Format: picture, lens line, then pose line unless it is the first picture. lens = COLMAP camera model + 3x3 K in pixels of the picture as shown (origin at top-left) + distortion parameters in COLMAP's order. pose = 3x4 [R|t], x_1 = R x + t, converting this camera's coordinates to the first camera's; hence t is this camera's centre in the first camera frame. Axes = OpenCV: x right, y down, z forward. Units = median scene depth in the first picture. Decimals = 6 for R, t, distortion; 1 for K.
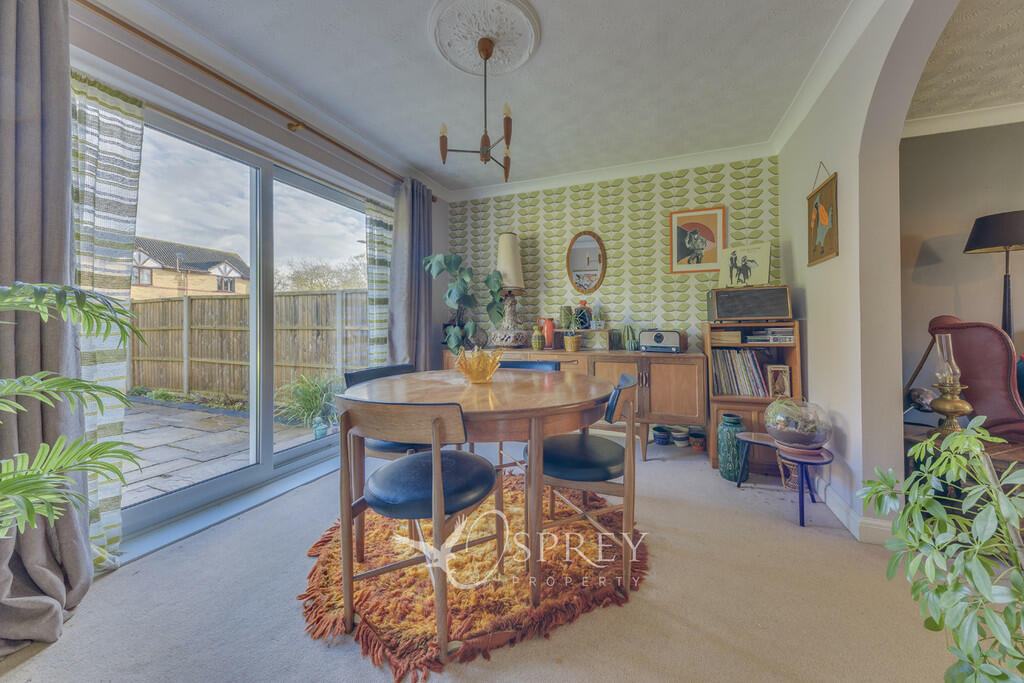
lens RADIAL K [[352.9, 0, 512.0], [0, 352.9, 341.5], [0, 0, 1]] dist [-0.000363, -0.000019]
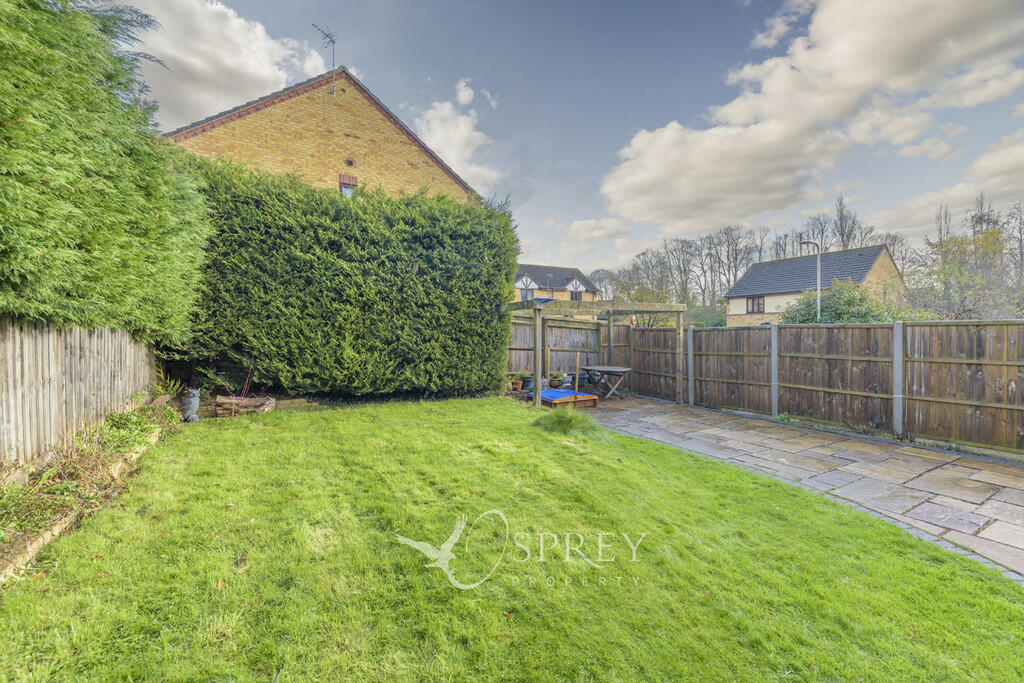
lens RADIAL K [[421.8, 0, 512.0], [0, 421.8, 341.5], [0, 0, 1]] dist [0.001362, -0.000030]
pose [[0.790081, 0.008673, -0.612941, -0.773595], [-0.021820, 0.999664, -0.013981, -0.044618], [0.612614, 0.024420, 0.790005, -0.505857]]
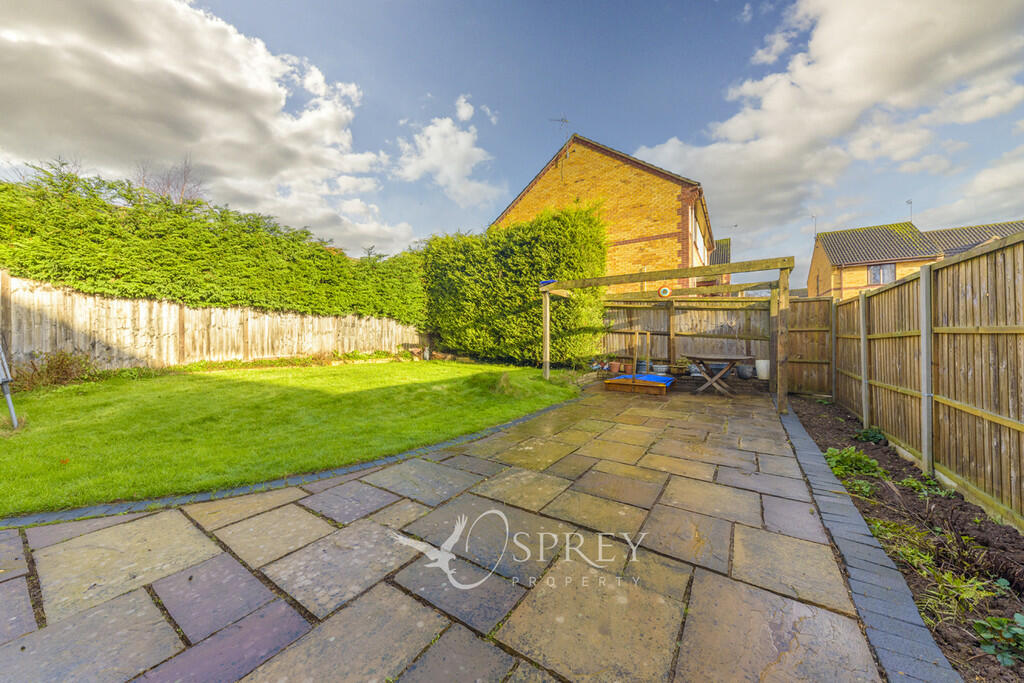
lens RADIAL K [[352.9, 0, 512.0], [0, 352.9, 341.5], [0, 0, 1]] dist [-0.000363, -0.000019]
pose [[-0.204946, 0.005559, -0.978757, -0.333673], [-0.045217, 0.998862, 0.015142, -0.007183], [0.977728, 0.047360, -0.204462, 0.541738]]
